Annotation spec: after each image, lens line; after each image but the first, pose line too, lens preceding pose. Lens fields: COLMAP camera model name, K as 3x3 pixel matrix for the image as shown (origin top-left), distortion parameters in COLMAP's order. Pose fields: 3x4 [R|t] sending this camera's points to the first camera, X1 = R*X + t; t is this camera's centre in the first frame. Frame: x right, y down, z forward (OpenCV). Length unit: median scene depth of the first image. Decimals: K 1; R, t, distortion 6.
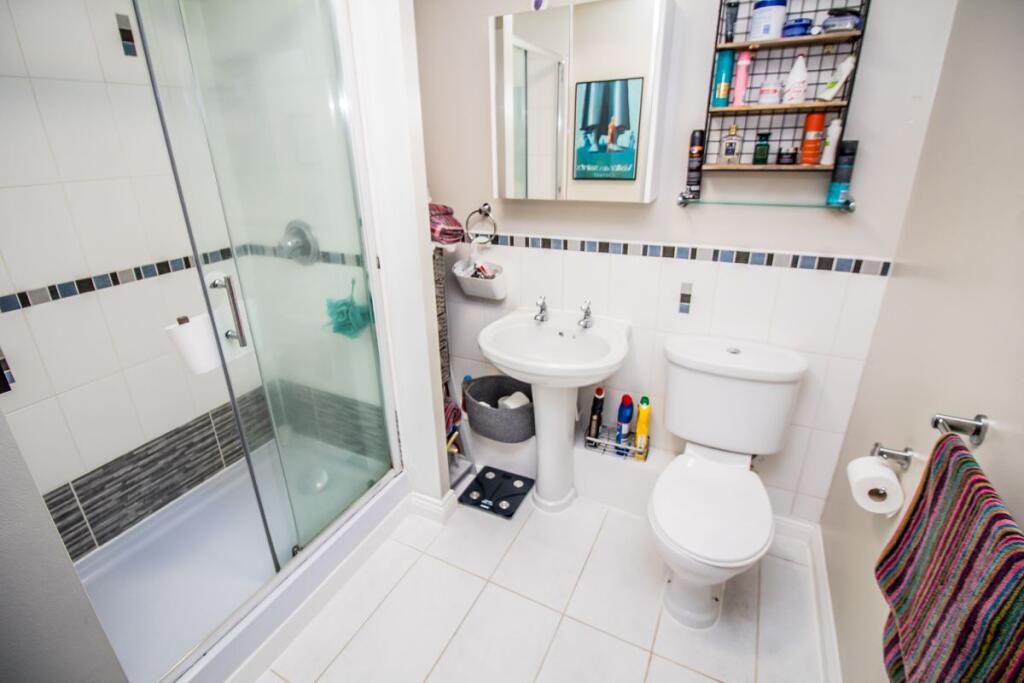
lens RADIAL K [[477.4, 0, 500.4], [0, 477.4, 326.4], [0, 0, 1]] dist [-0.013204, -0.000444]
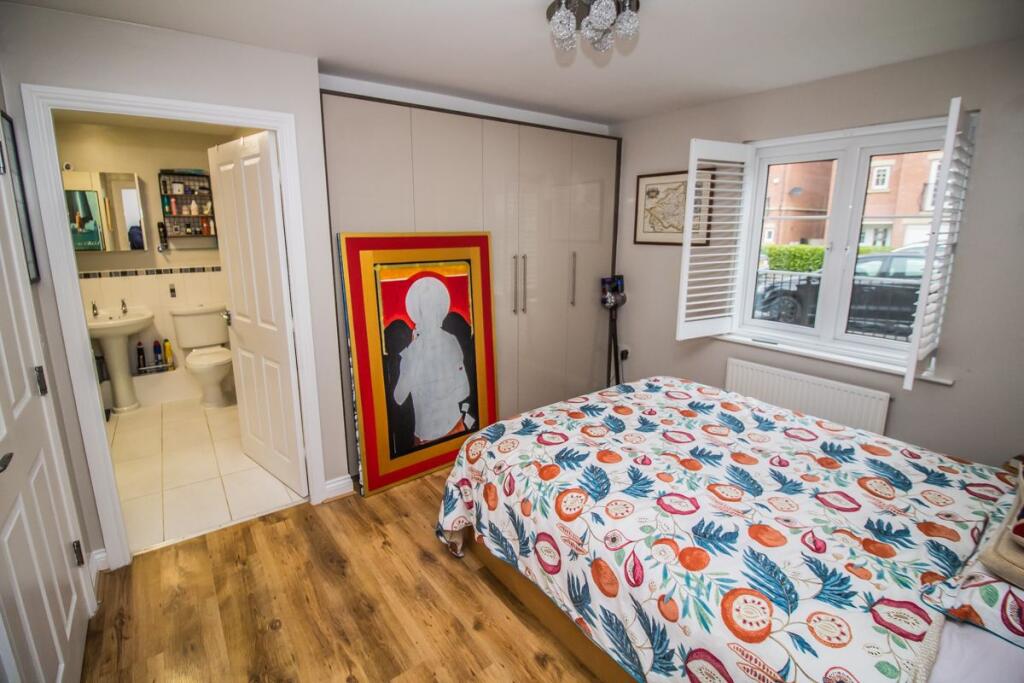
lens RADIAL K [[477.4, 0, 500.4], [0, 477.4, 326.4], [0, 0, 1]] dist [-0.013204, -0.000444]
pose [[0.460721, -0.160364, 0.872937, -1.044423], [0.308739, 0.951074, 0.011771, 0.648129], [-0.832116, 0.264086, 0.487691, -1.603503]]
